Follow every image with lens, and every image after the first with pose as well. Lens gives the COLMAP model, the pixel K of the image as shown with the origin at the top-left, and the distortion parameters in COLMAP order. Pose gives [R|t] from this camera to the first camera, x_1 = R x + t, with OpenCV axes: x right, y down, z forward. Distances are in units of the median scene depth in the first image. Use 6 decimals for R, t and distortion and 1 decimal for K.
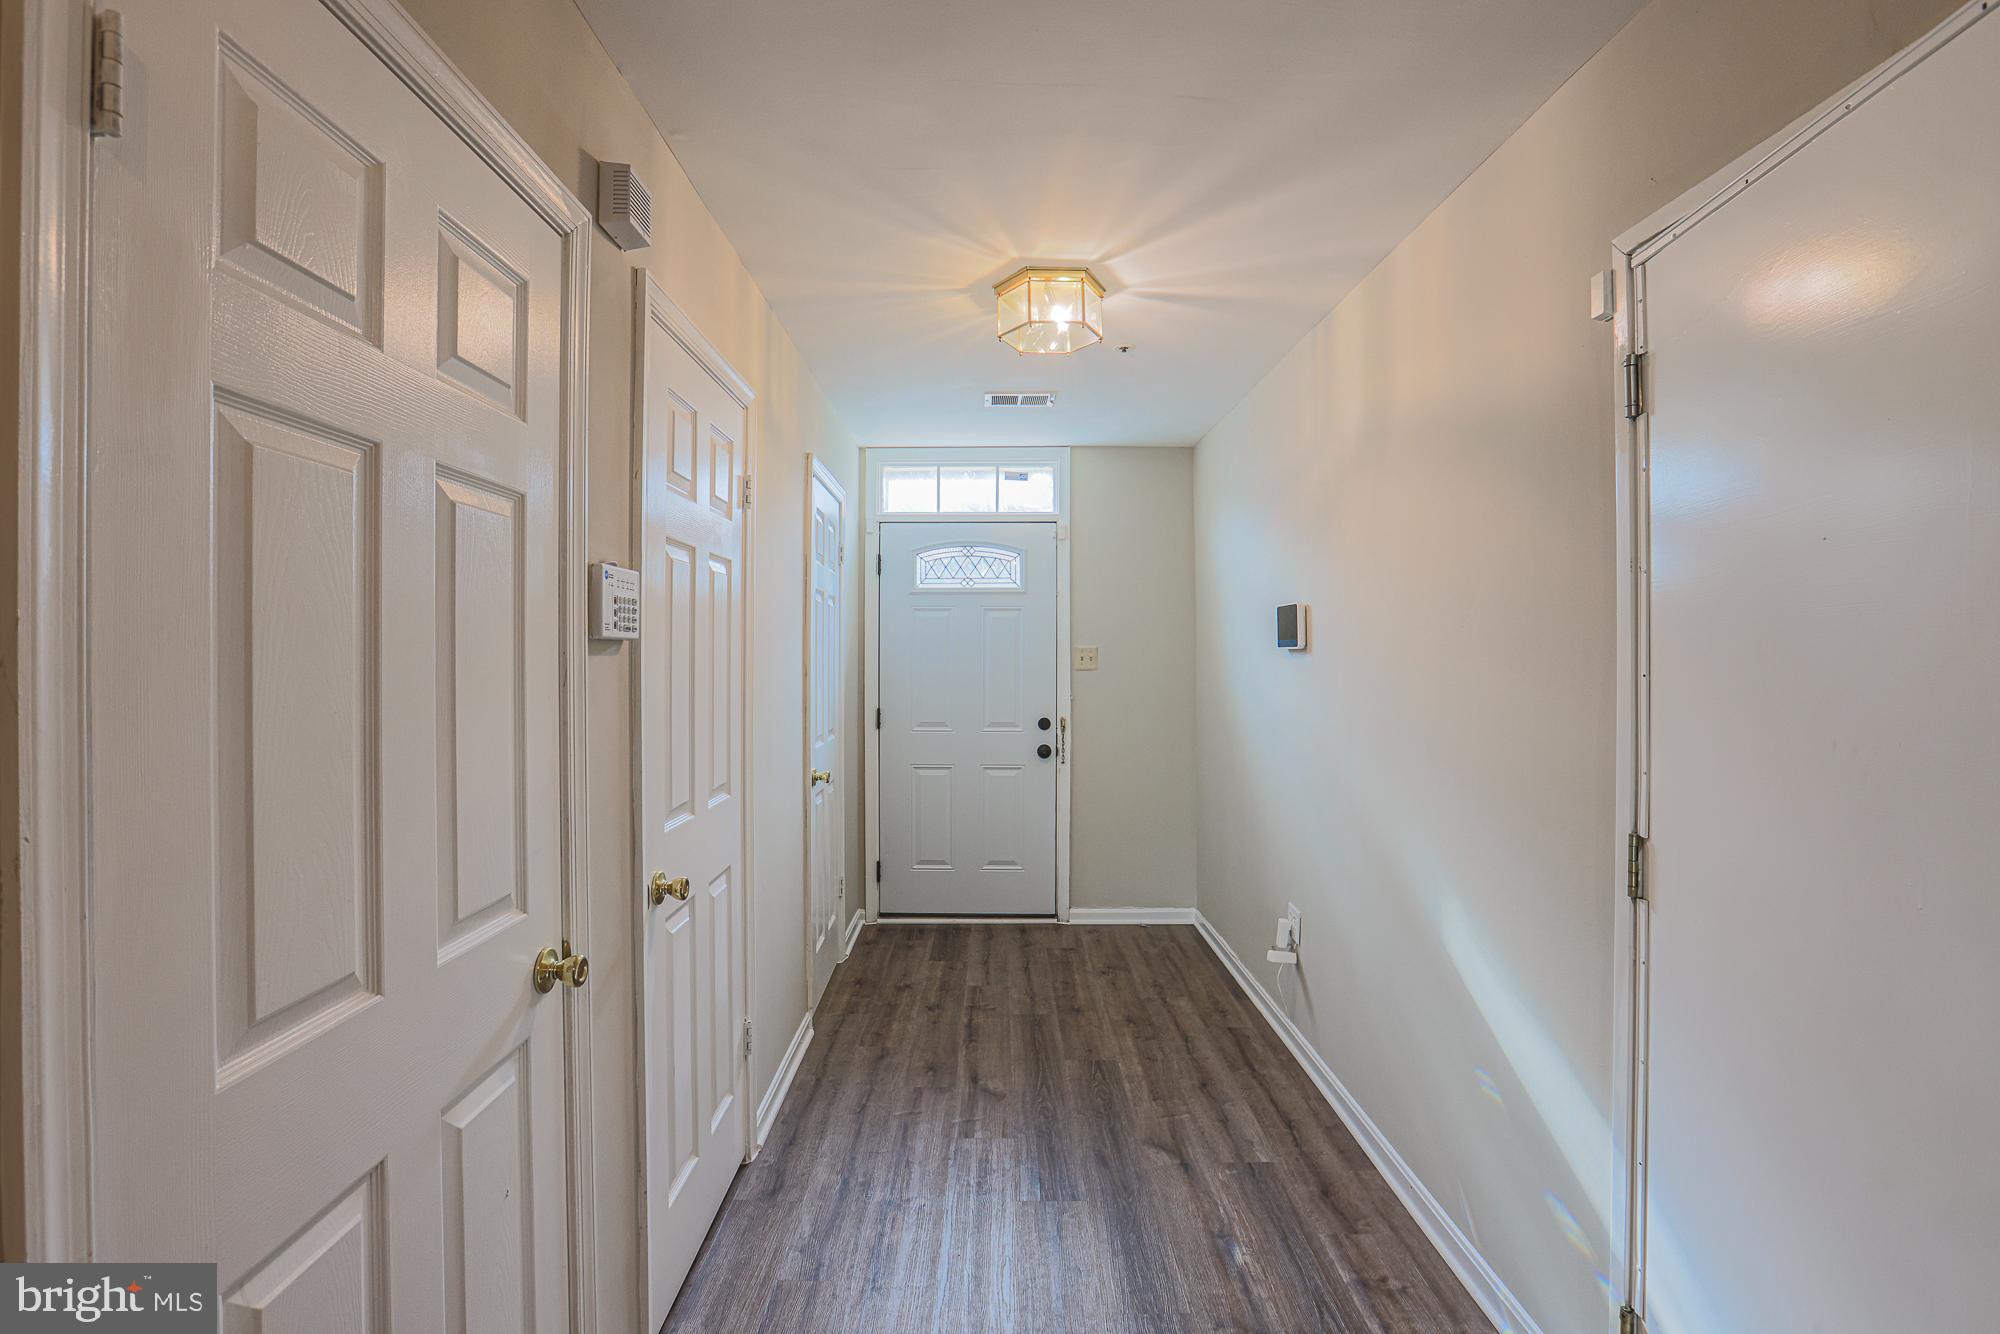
lens RADIAL K [[925.9, 0, 996.2], [0, 925.9, 644.9], [0, 0, 1]] dist [-0.056416, 0.022268]
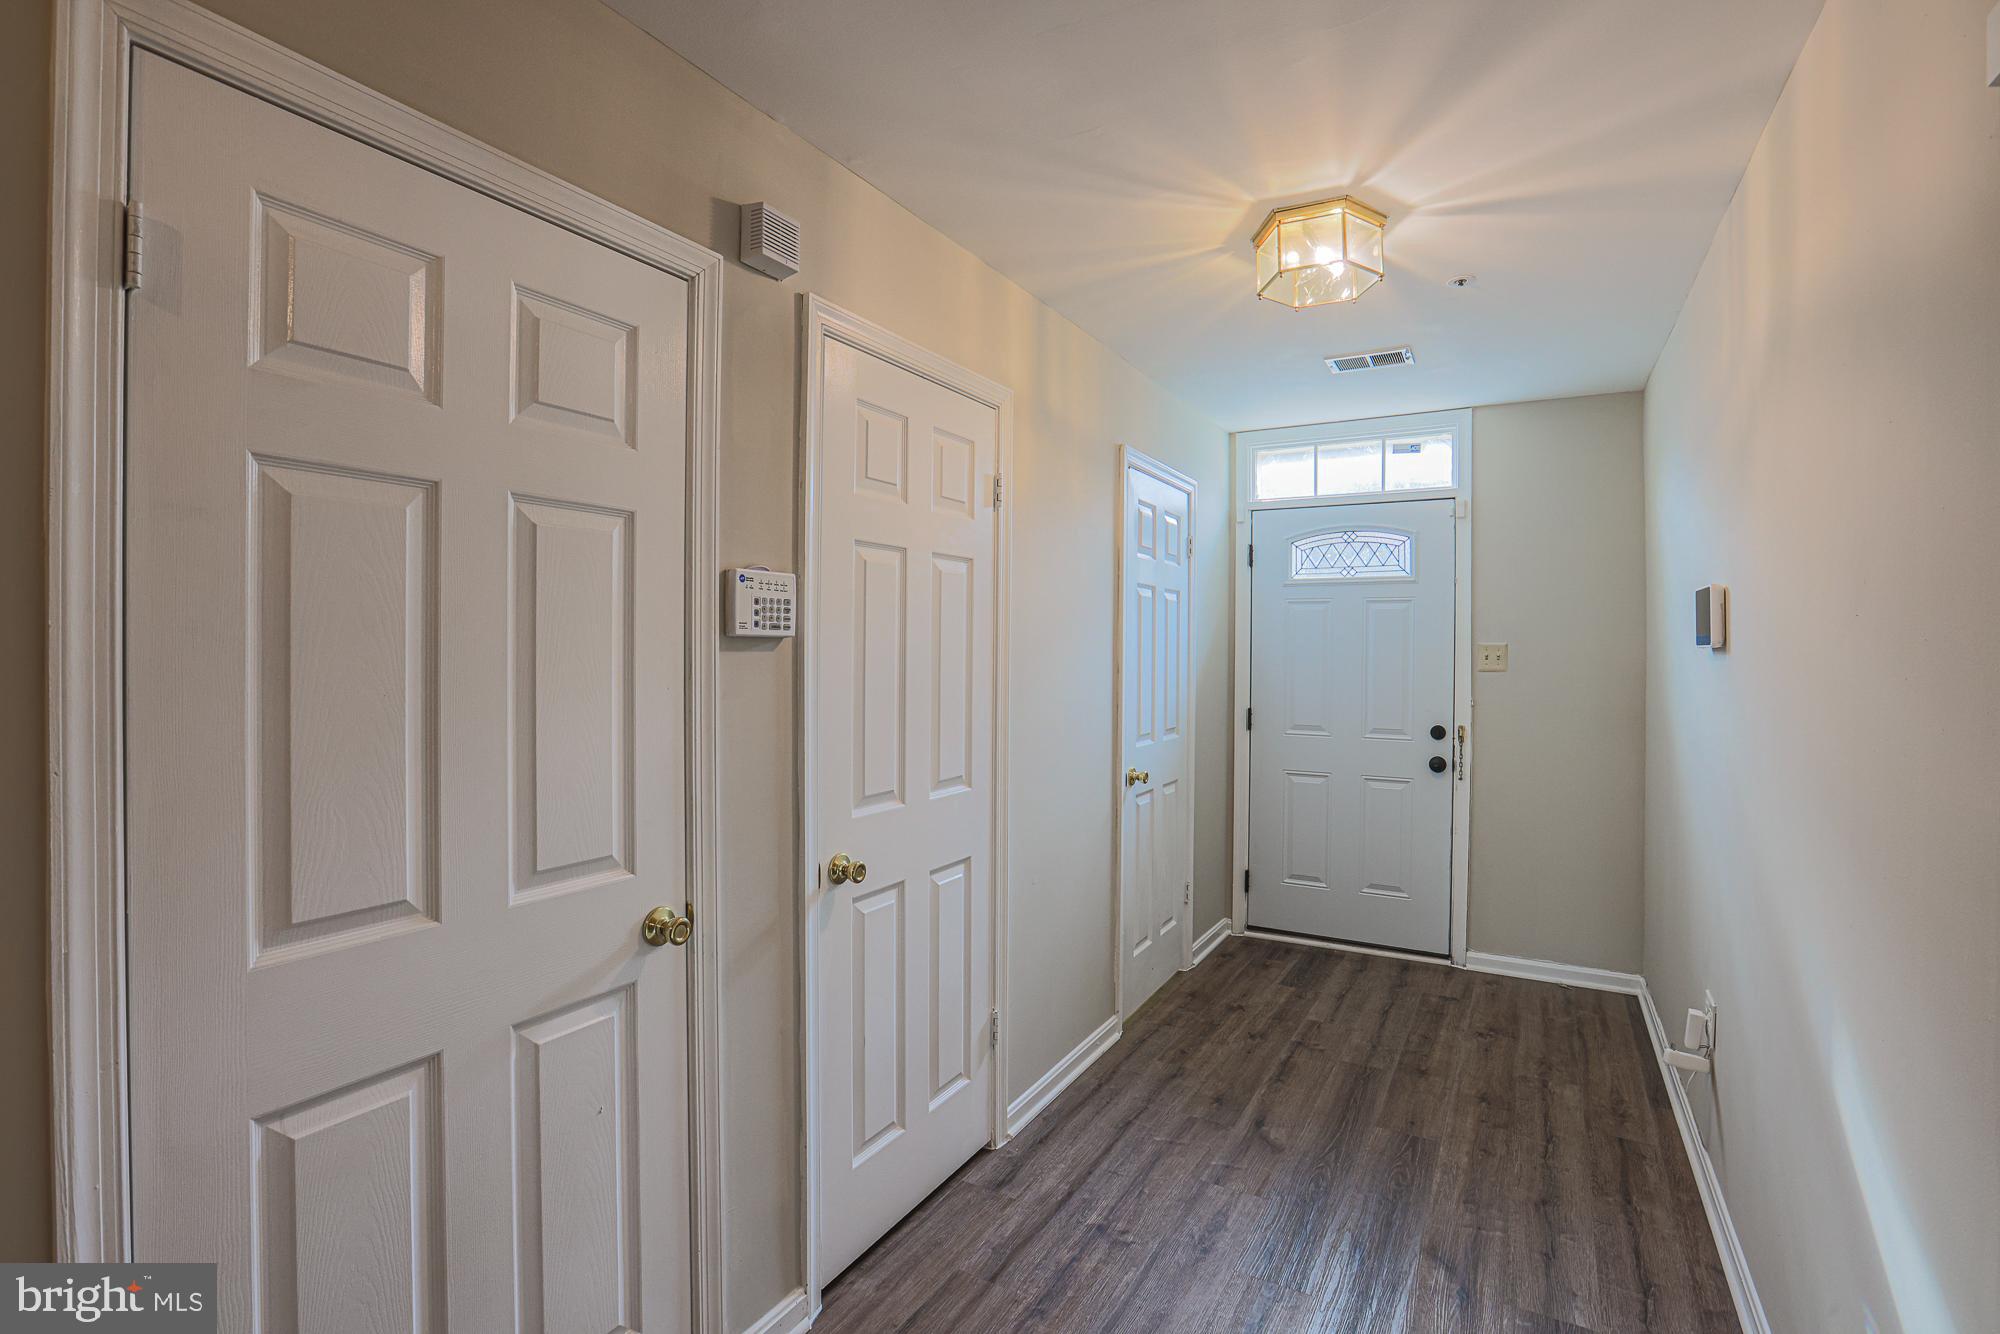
lens RADIAL K [[930.2, 0, 1039.7], [0, 930.2, 642.7], [0, 0, 1]] dist [-0.055528, 0.021876]
pose [[0.870164, 0.001743, -0.492759, 0.207437], [-0.000354, 0.999996, 0.002912, -0.001065], [0.492762, -0.002360, 0.870161, 0.098574]]
